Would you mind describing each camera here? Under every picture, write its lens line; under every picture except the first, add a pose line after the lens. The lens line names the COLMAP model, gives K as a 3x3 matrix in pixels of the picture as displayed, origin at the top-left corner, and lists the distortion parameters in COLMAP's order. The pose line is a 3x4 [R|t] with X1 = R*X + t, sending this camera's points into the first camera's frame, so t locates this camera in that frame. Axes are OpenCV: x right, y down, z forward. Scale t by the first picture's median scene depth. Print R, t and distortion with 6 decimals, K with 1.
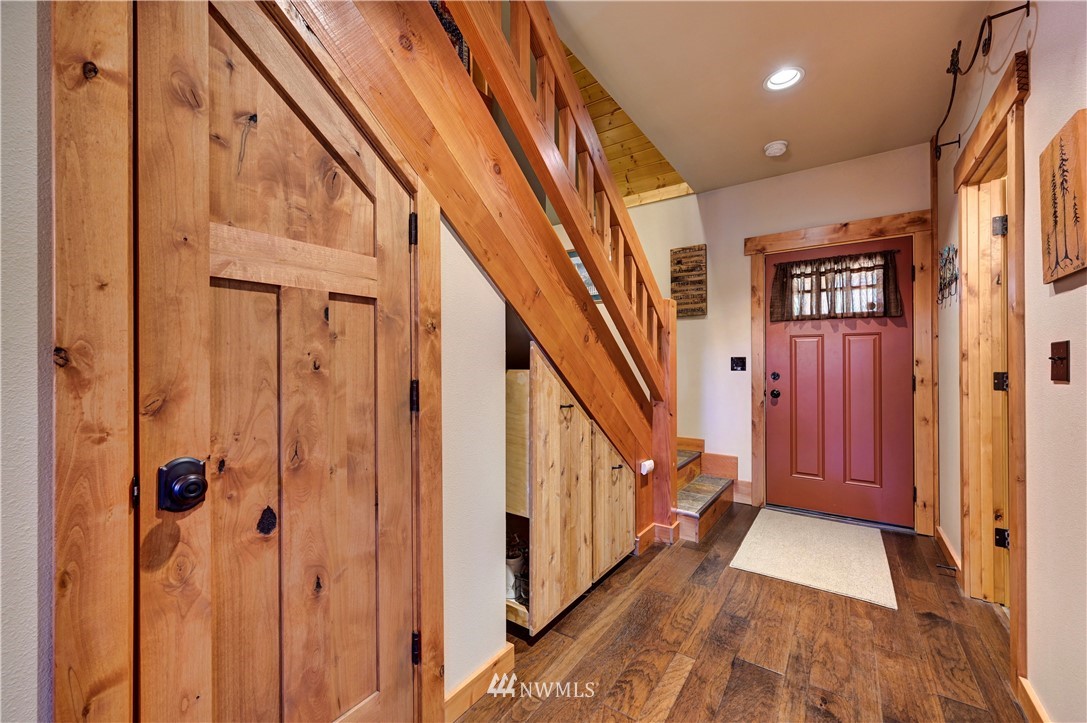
lens RADIAL K [[428.2, 0, 543.0], [0, 428.2, 360.2], [0, 0, 1]] dist [0.000975, 0.000010]
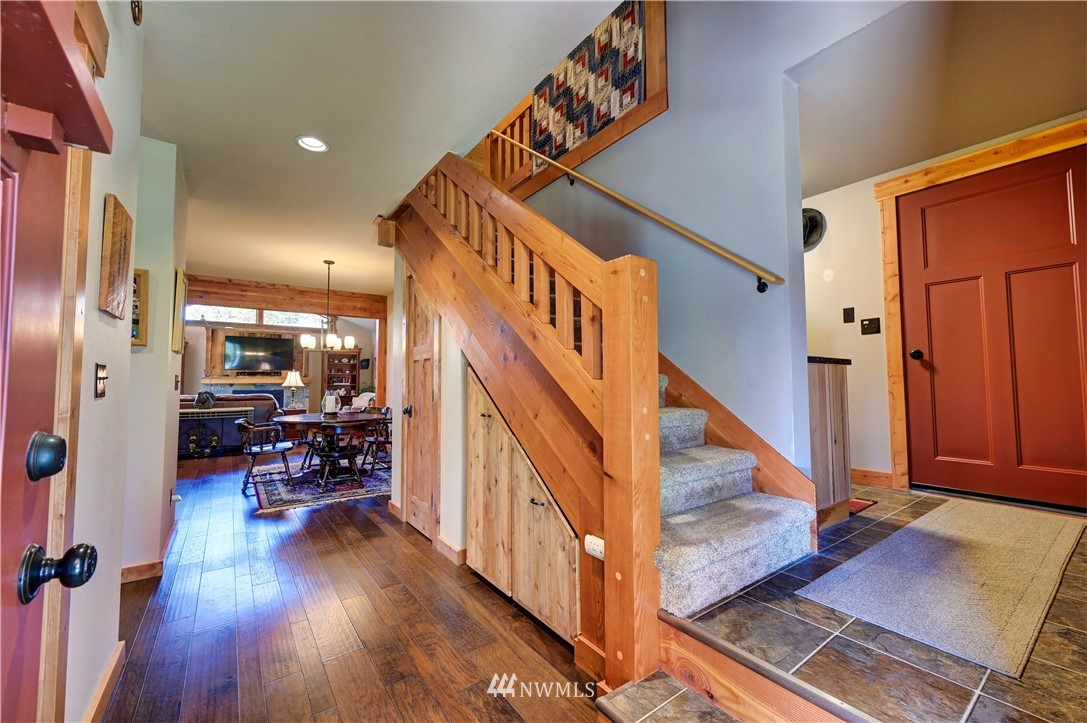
lens RADIAL K [[428.2, 0, 543.0], [0, 428.2, 360.2], [0, 0, 1]] dist [0.000975, 0.000010]
pose [[-0.315277, -0.047567, -0.947807, 1.109308], [0.010484, 0.998508, -0.053599, 0.013867], [0.948942, -0.026835, -0.314308, 1.438291]]
